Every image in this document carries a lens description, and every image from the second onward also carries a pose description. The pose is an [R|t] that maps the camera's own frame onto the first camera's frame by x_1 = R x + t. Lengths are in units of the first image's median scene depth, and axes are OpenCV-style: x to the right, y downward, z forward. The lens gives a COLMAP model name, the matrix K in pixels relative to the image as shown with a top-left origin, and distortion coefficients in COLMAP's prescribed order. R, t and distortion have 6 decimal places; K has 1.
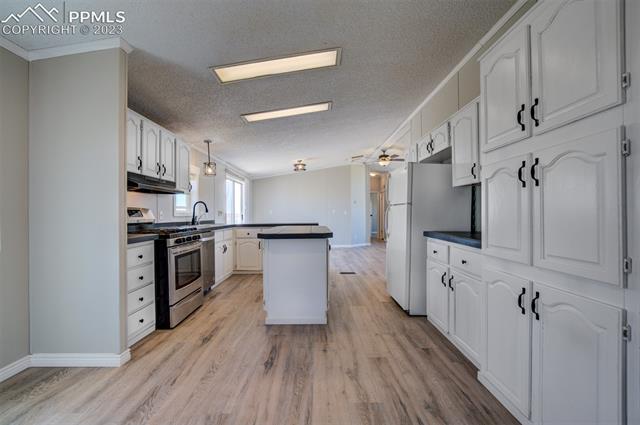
lens RADIAL K [[270.8, 0, 320.0], [0, 270.8, 212.5], [0, 0, 1]] dist [-0.000040, -0.000017]
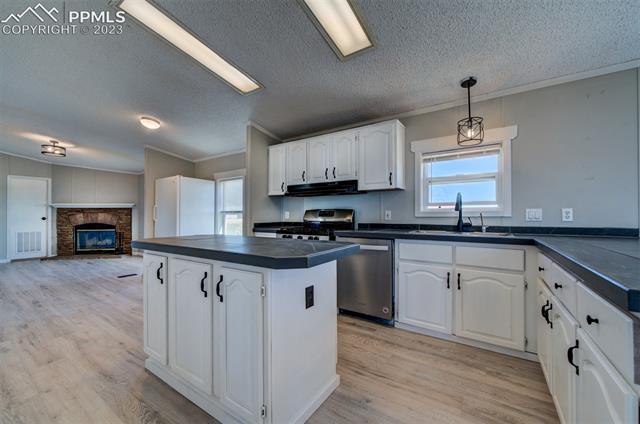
lens RADIAL K [[252.5, 0, 320.0], [0, 252.5, 212.0], [0, 0, 1]] dist [-0.000277, 0.000117]
pose [[-0.561414, -0.000762, -0.827535, 0.387709], [0.009326, 0.999930, -0.007248, 0.003417], [0.827482, -0.011787, -0.561368, 2.127365]]
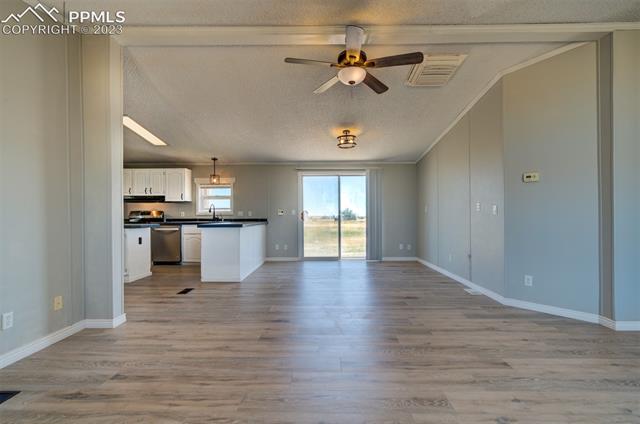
lens RADIAL K [[300.4, 0, 320.0], [0, 300.4, 212.0], [0, 0, 1]] dist [-0.001608, -0.000100]
pose [[-0.037502, 0.000958, -0.999296, 2.159166], [0.006298, 0.999980, 0.000722, -0.002712], [0.999277, -0.006267, -0.037507, 3.233872]]
